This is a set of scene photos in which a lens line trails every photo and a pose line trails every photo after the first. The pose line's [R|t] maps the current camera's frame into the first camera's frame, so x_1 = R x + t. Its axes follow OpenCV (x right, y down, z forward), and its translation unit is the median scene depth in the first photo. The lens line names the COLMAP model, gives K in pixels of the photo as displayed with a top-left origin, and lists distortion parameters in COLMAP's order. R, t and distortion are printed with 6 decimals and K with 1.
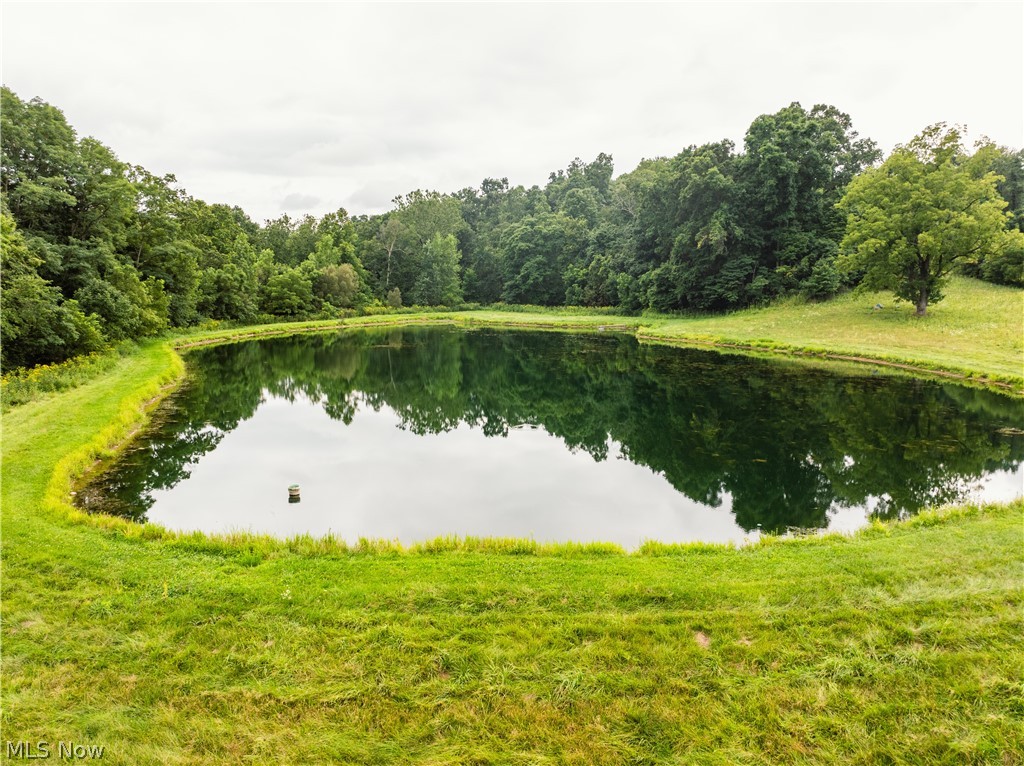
lens RADIAL K [[704.8, 0, 512.0], [0, 704.8, 383.0], [0, 0, 1]] dist [-0.050615, -0.001257]
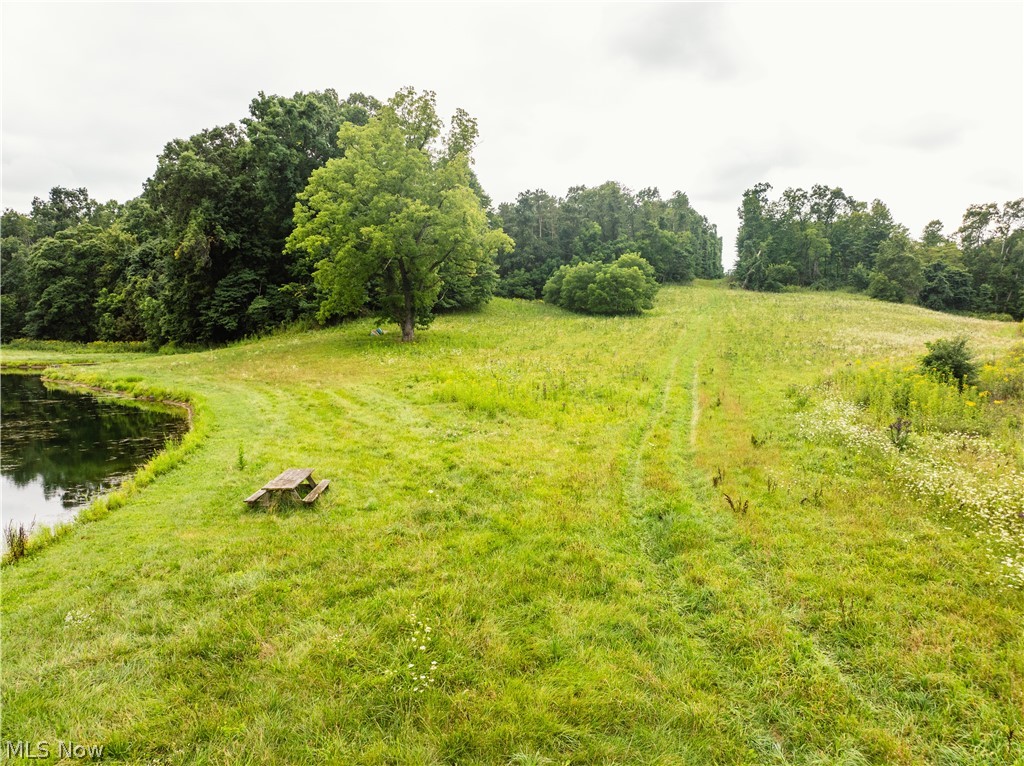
lens RADIAL K [[704.8, 0, 512.0], [0, 704.8, 383.0], [0, 0, 1]] dist [-0.050615, -0.001257]
pose [[0.936488, -0.019775, 0.350142, 0.296650], [0.041899, 0.997567, -0.055724, -0.003163], [-0.348188, 0.066855, 0.935038, 0.168072]]
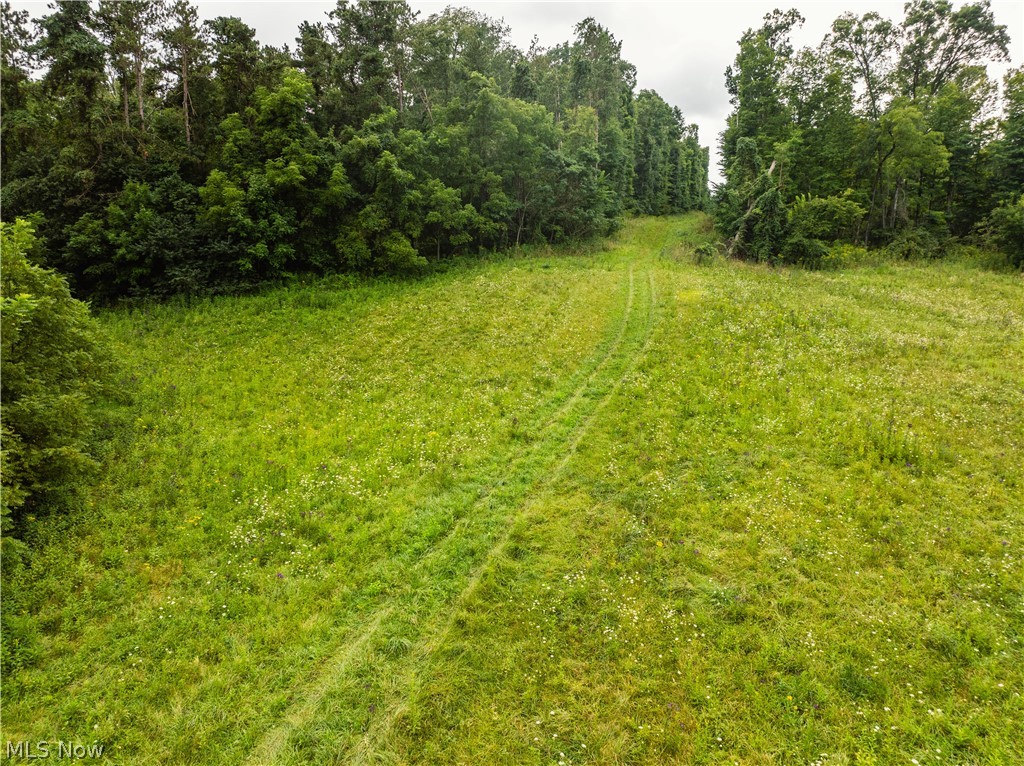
lens RADIAL K [[704.8, 0, 512.0], [0, 704.8, 383.0], [0, 0, 1]] dist [-0.050615, -0.001257]
pose [[0.931983, -0.058553, 0.357742, 0.787272], [0.041410, 0.997605, 0.055399, -0.165928], [-0.360129, -0.036817, 0.932176, 0.760298]]
